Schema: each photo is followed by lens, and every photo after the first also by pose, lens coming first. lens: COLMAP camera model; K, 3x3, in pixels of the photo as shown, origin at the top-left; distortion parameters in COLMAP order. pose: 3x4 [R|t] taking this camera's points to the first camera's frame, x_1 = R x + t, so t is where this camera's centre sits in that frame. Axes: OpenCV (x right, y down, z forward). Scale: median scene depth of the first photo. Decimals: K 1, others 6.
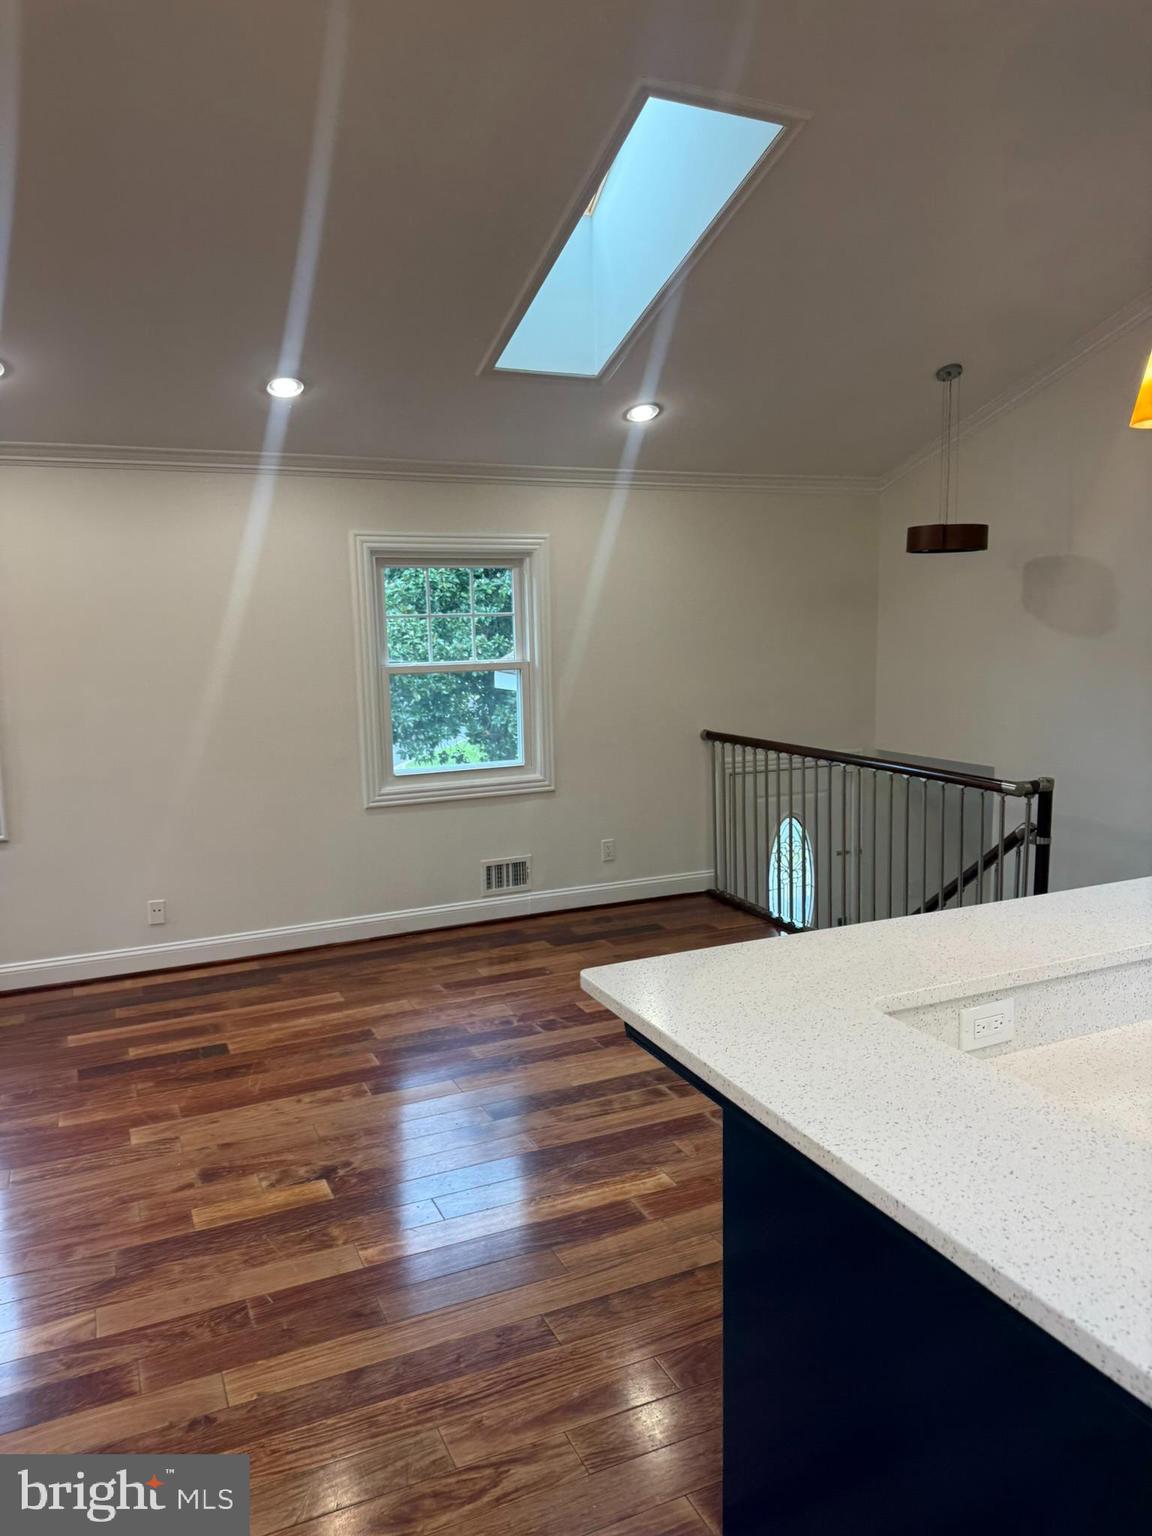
lens RADIAL K [[1076.9, 0, 567.4], [0, 1076.9, 764.6], [0, 0, 1]] dist [0.031797, -0.031737]
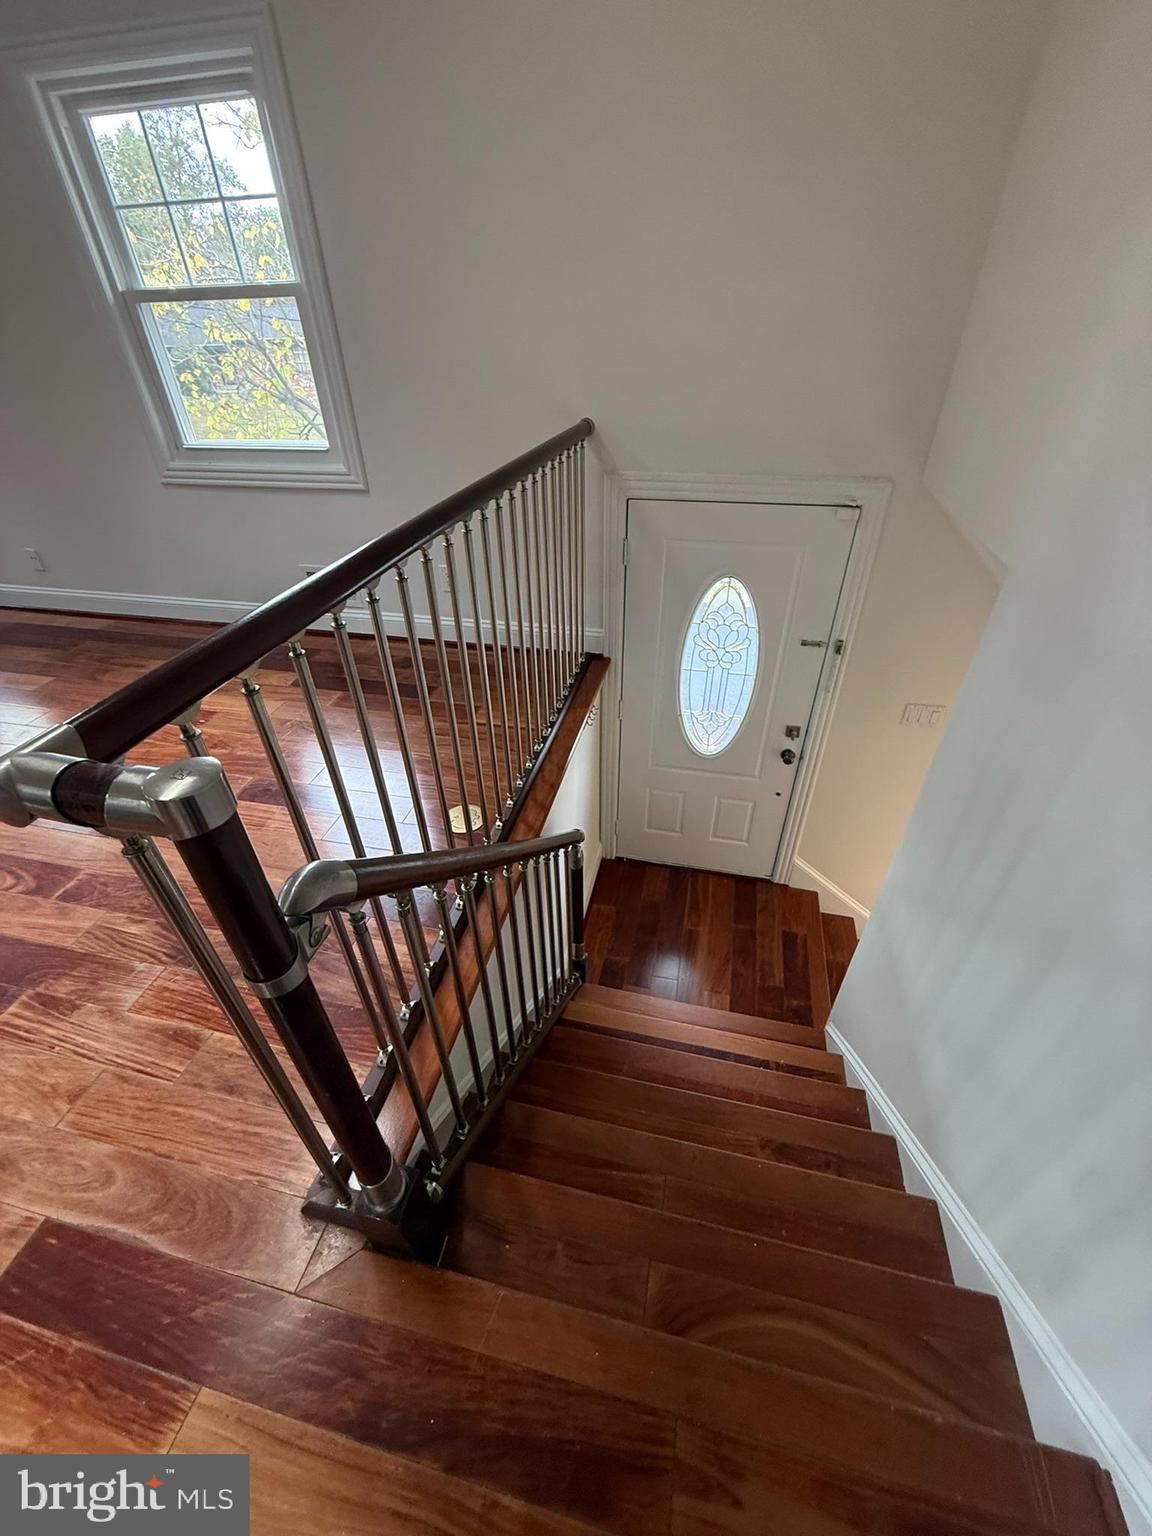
lens RADIAL K [[610.4, 0, 578.3], [0, 610.4, 765.6], [0, 0, 1]] dist [-0.001160, 0.000016]
pose [[0.793715, 0.360978, -0.489604, 0.623091], [-0.078255, 0.858792, 0.506313, -0.063477], [0.603235, -0.363554, 0.709884, 1.072579]]
